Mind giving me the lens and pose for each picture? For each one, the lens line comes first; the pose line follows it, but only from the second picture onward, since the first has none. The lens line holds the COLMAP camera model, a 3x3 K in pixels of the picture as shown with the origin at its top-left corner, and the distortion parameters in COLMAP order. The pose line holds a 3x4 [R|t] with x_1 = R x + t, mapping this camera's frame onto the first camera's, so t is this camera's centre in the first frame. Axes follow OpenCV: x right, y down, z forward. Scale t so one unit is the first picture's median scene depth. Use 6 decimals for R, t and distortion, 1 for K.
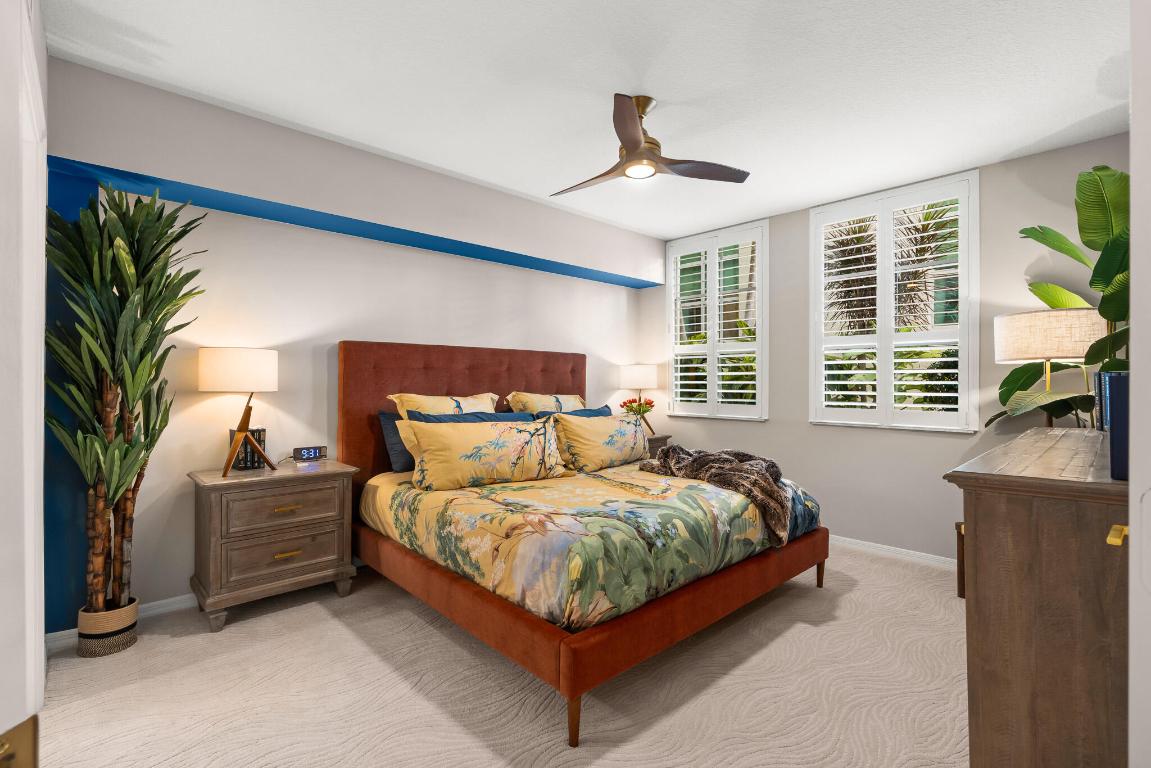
lens RADIAL K [[524.7, 0, 570.7], [0, 524.7, 384.0], [0, 0, 1]] dist [-0.002033, 0.000220]
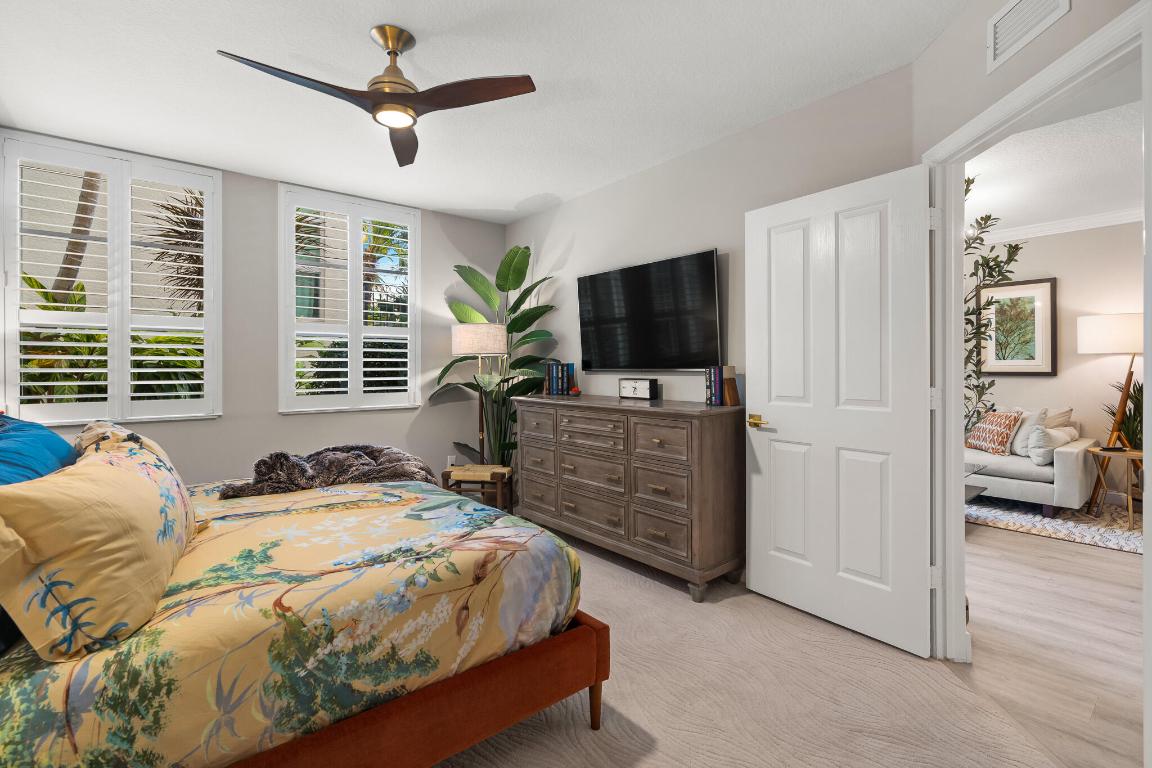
lens RADIAL K [[525.1, 0, 571.7], [0, 525.1, 372.8], [0, 0, 1]] dist [-0.002033, 0.000220]
pose [[0.070286, -0.011056, 0.997466, -0.616781], [0.007248, 0.999918, 0.010572, -0.005171], [-0.997501, 0.006487, 0.070361, 0.597468]]
